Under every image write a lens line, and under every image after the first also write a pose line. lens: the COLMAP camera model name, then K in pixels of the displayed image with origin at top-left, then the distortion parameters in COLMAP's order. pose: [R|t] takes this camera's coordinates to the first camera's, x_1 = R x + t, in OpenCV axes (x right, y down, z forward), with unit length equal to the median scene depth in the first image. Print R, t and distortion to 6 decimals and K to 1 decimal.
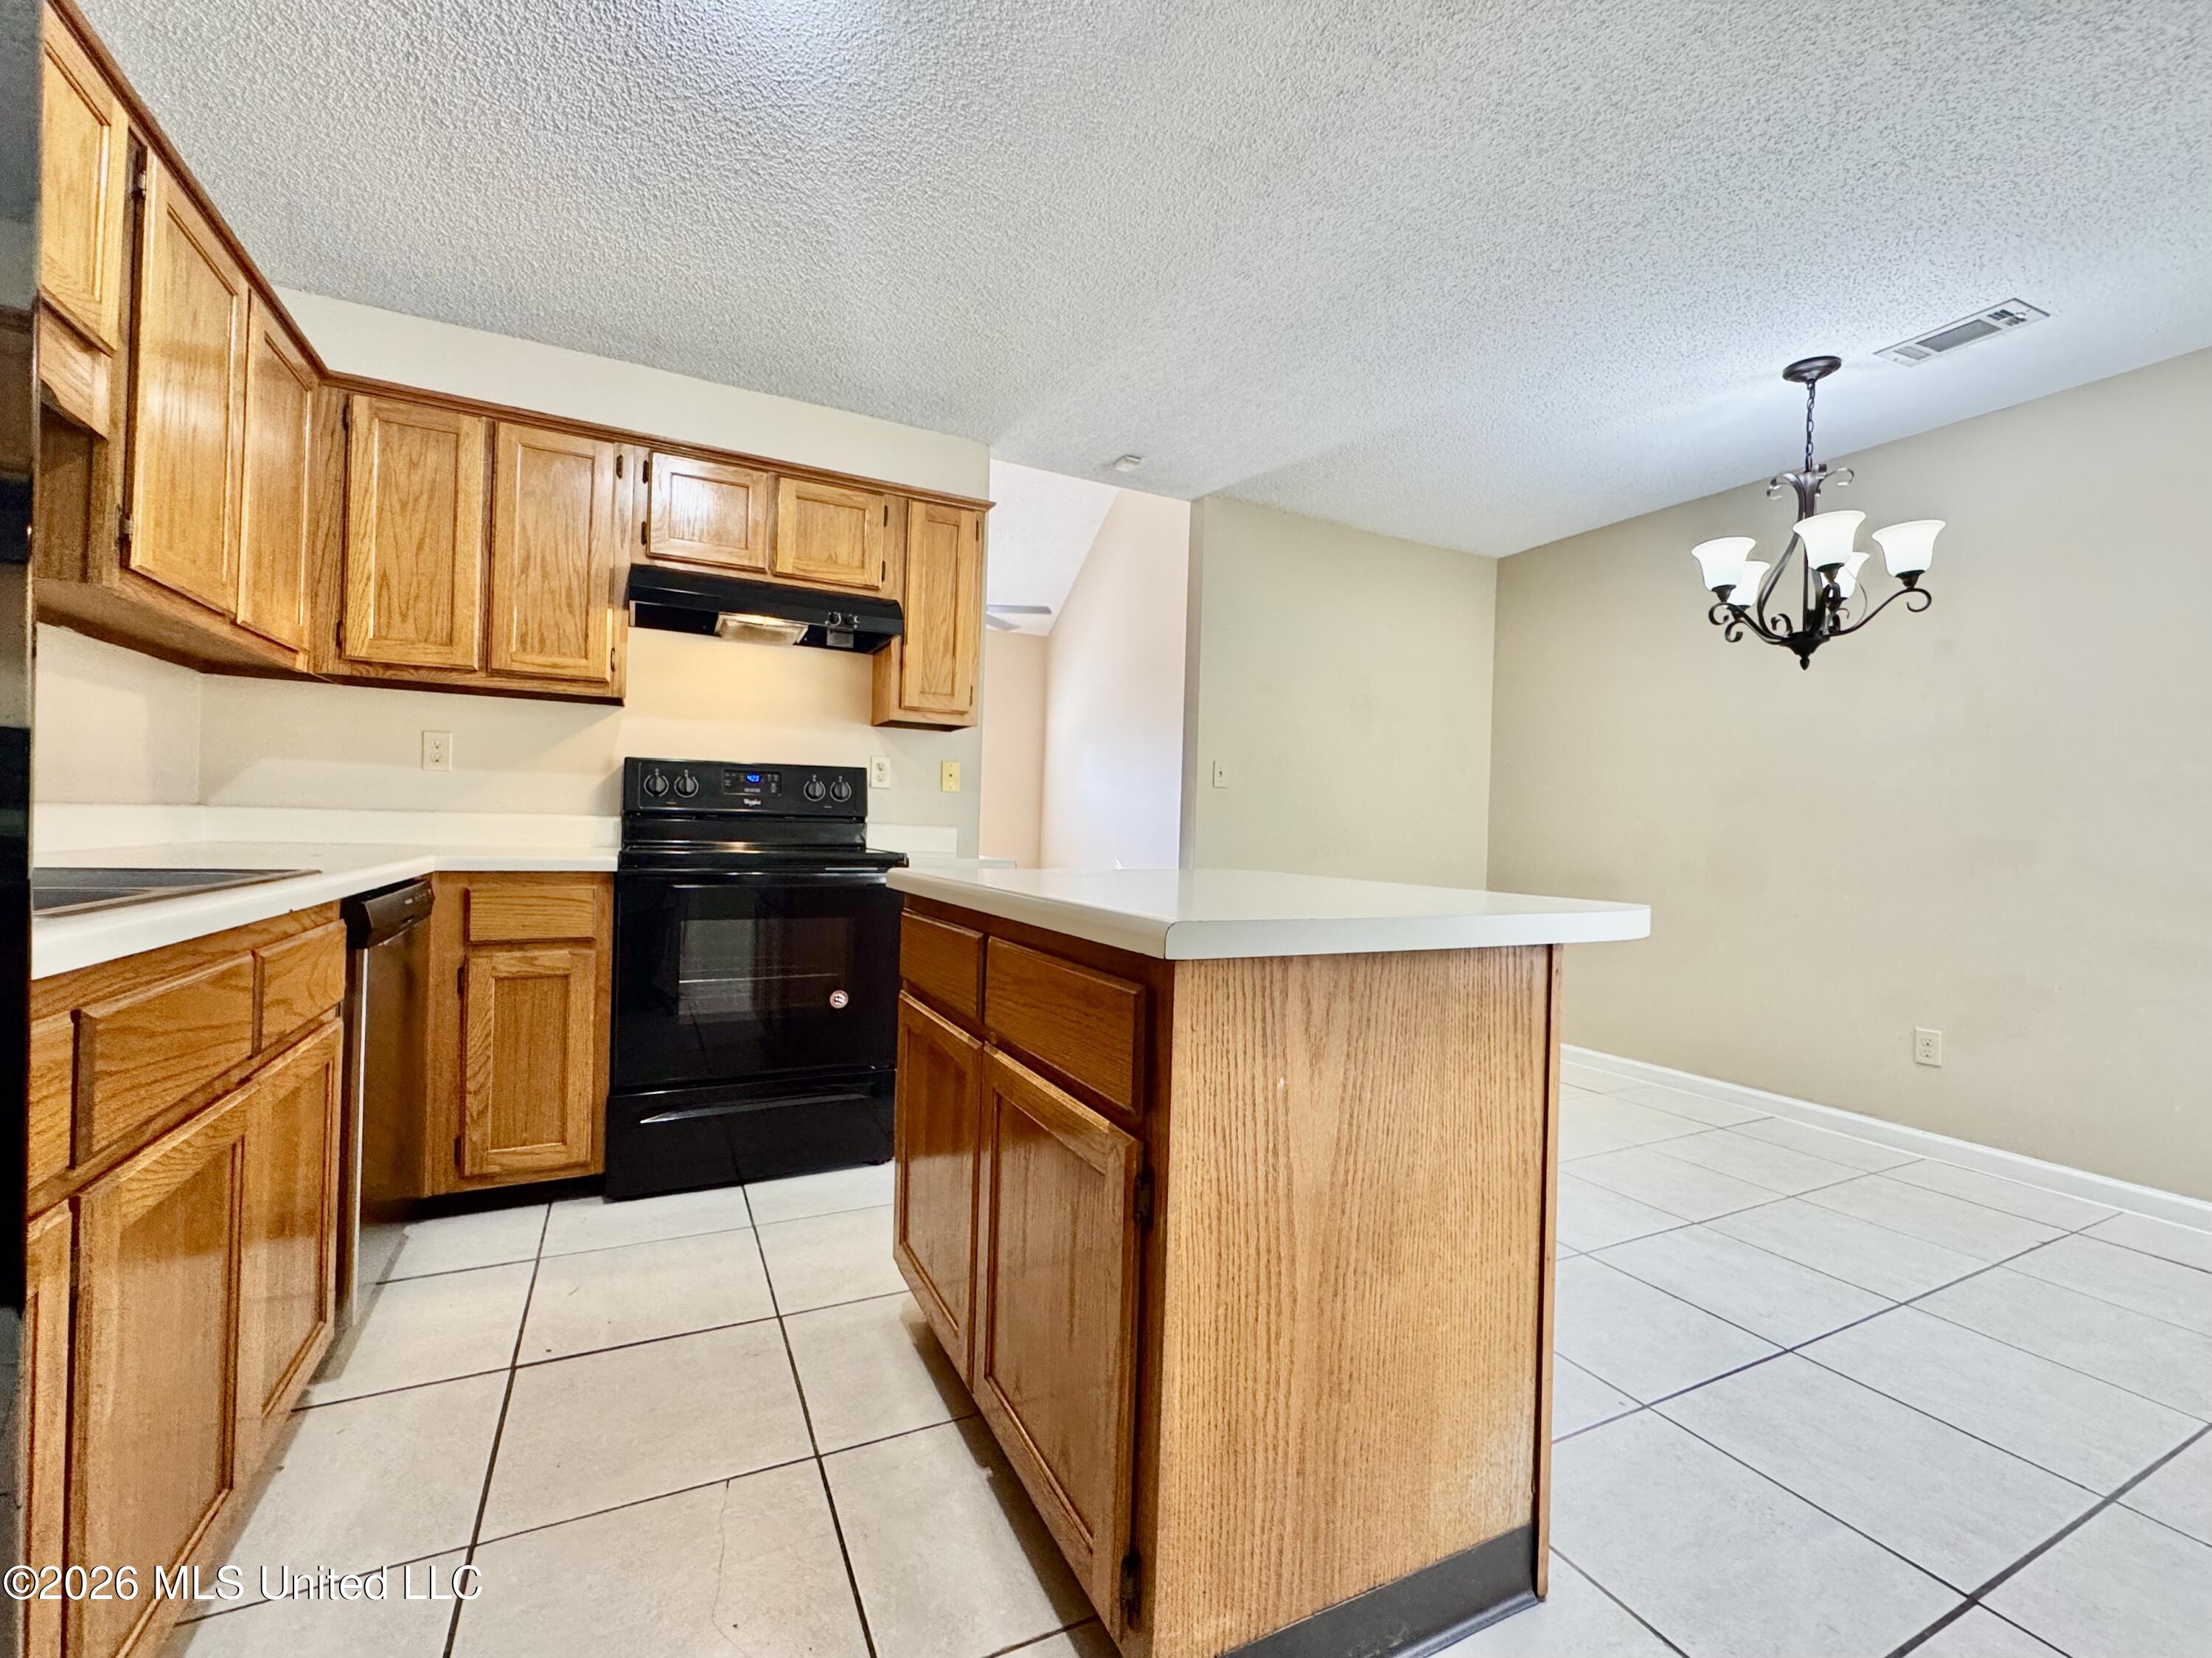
lens RADIAL K [[950.4, 0, 1057.4], [0, 950.4, 829.6], [0, 0, 1]] dist [0.014647, 0.000000]
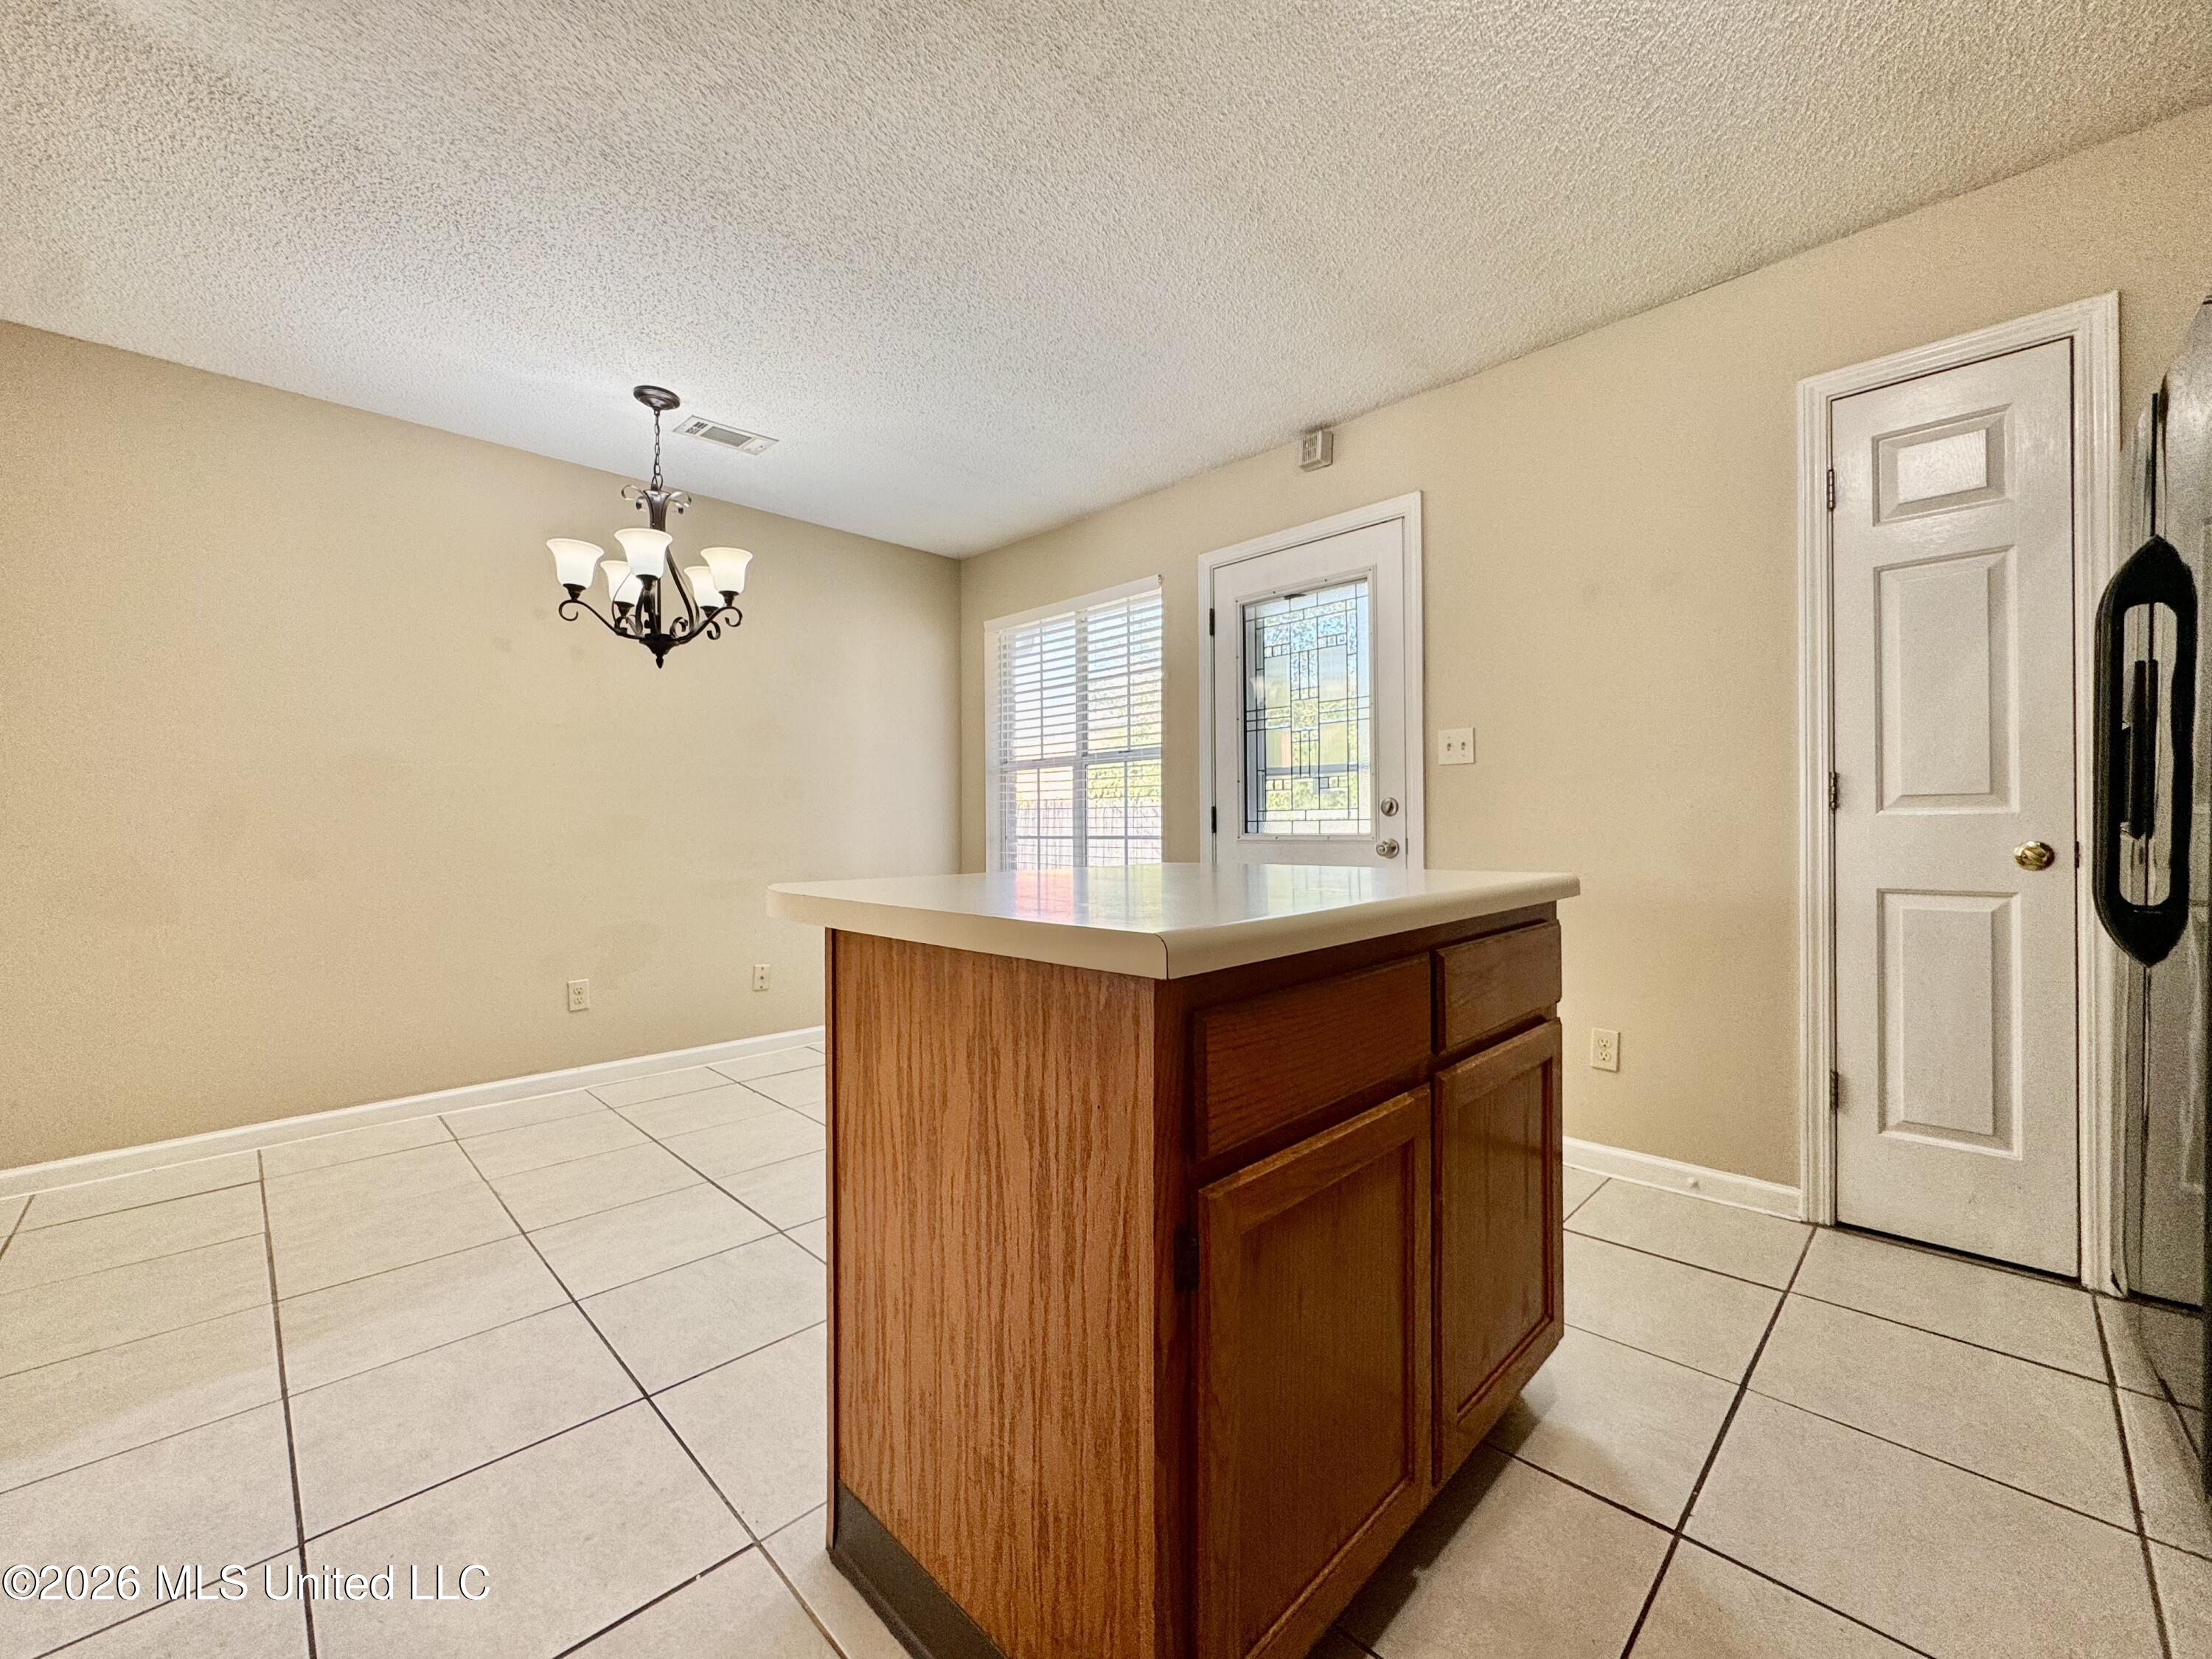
lens RADIAL K [[910.2, 0, 1126.9], [0, 910.2, 828.4], [0, 0, 1]] dist [-0.007316, -0.000171]
pose [[-0.360089, -0.026836, 0.932532, -0.404815], [0.002162, 0.999559, 0.029600, -0.009690], [-0.932915, 0.012675, -0.359873, 0.864097]]
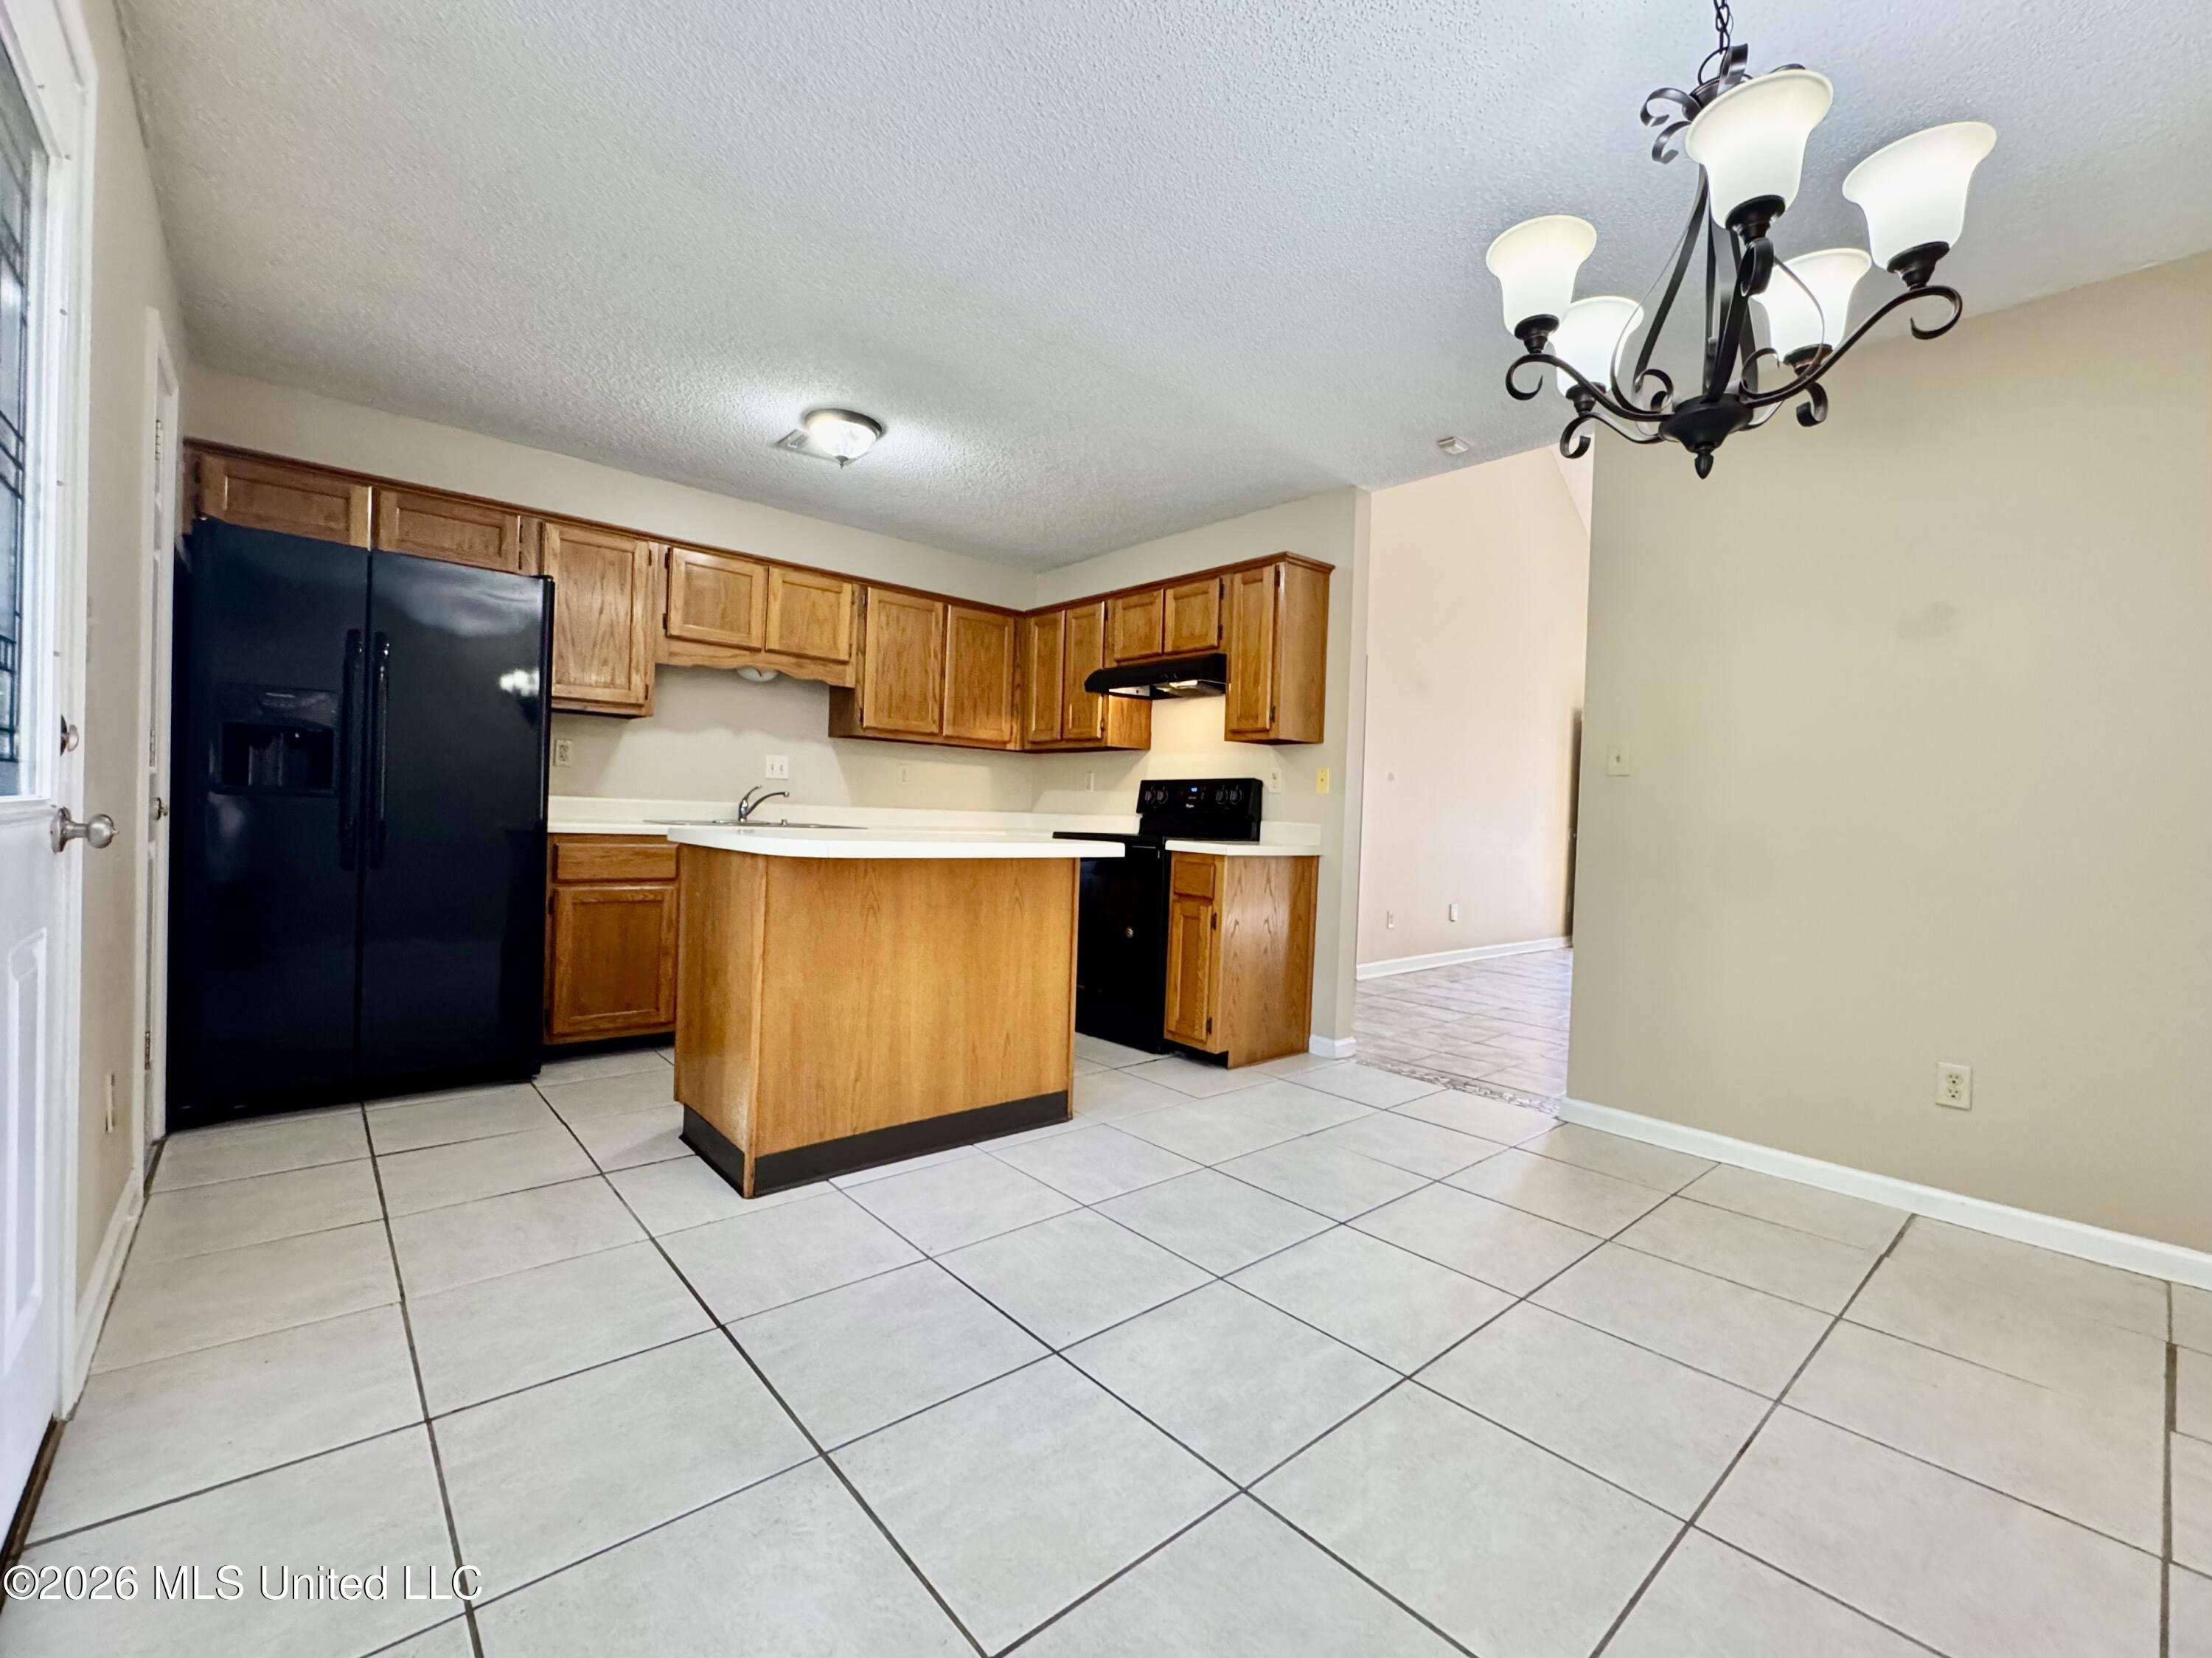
lens RADIAL K [[909.3, 0, 1081.2], [0, 909.3, 823.7], [0, 0, 1]] dist [-0.002045, -0.000146]
pose [[0.249072, -0.009840, -0.968435, 1.150936], [-0.035161, 0.999197, -0.019195, 0.036855], [0.967846, 0.038832, 0.248526, 0.561754]]
